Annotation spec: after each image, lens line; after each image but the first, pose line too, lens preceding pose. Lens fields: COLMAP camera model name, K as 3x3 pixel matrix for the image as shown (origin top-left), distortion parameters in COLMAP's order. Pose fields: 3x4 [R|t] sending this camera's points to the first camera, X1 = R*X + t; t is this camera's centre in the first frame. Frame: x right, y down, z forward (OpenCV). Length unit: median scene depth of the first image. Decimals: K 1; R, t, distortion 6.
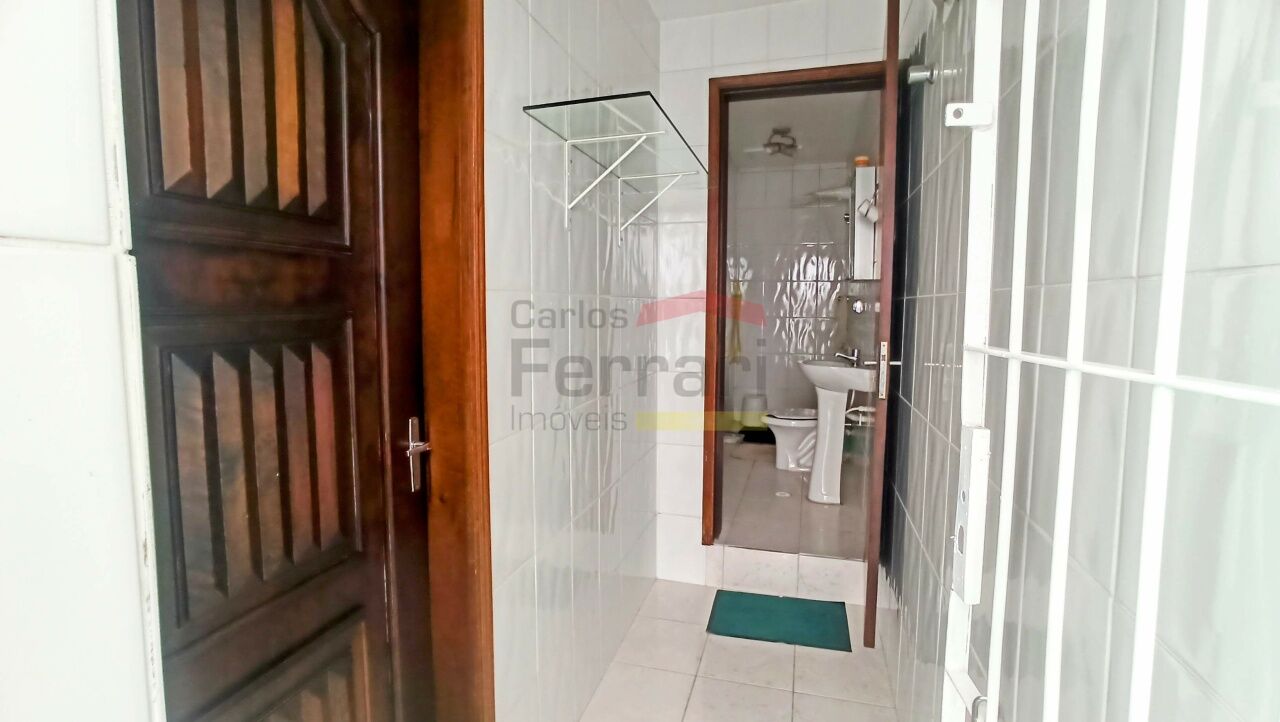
lens RADIAL K [[600.3, 0, 638.3], [0, 600.3, 361.0], [0, 0, 1]] dist [-0.006436, 0.000054]
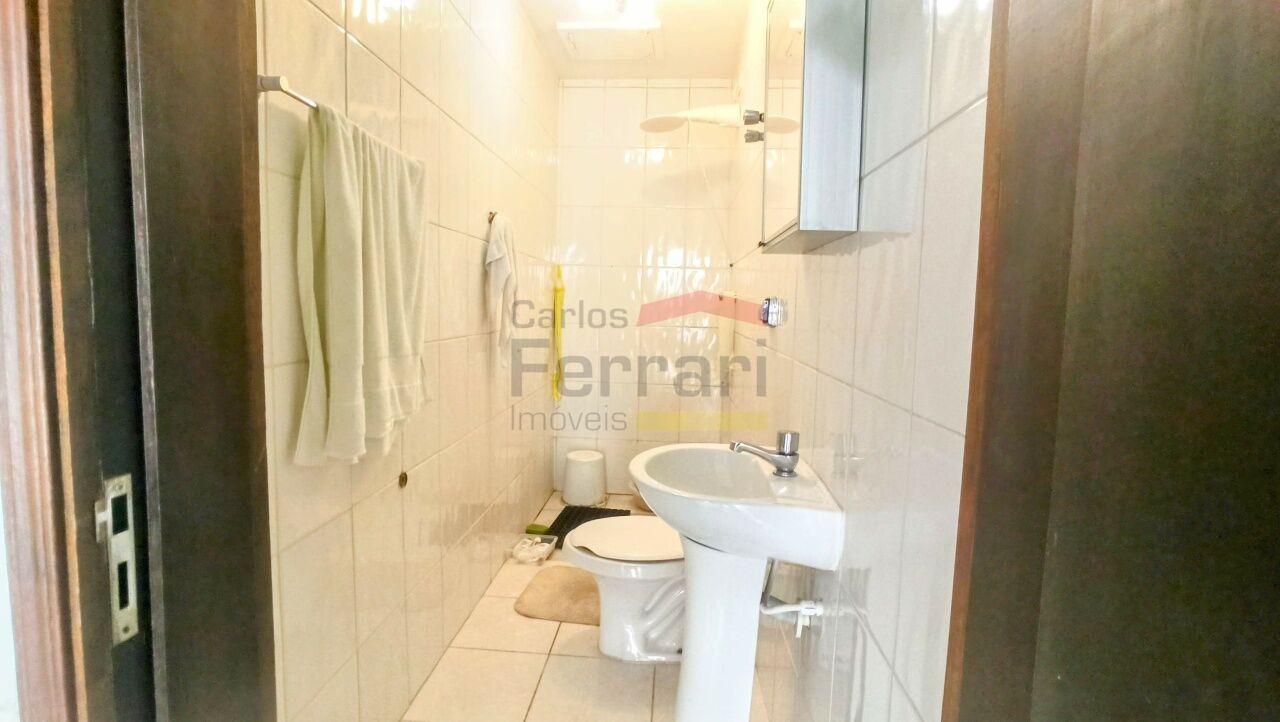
lens RADIAL K [[600.3, 0, 640.8], [0, 600.3, 359.1], [0, 0, 1]] dist [-0.006436, 0.000054]
pose [[0.976351, 0.000457, 0.216189, 0.121435], [0.000026, 0.999998, -0.002233, -0.038134], [-0.216190, 0.002185, 0.976349, 0.408793]]
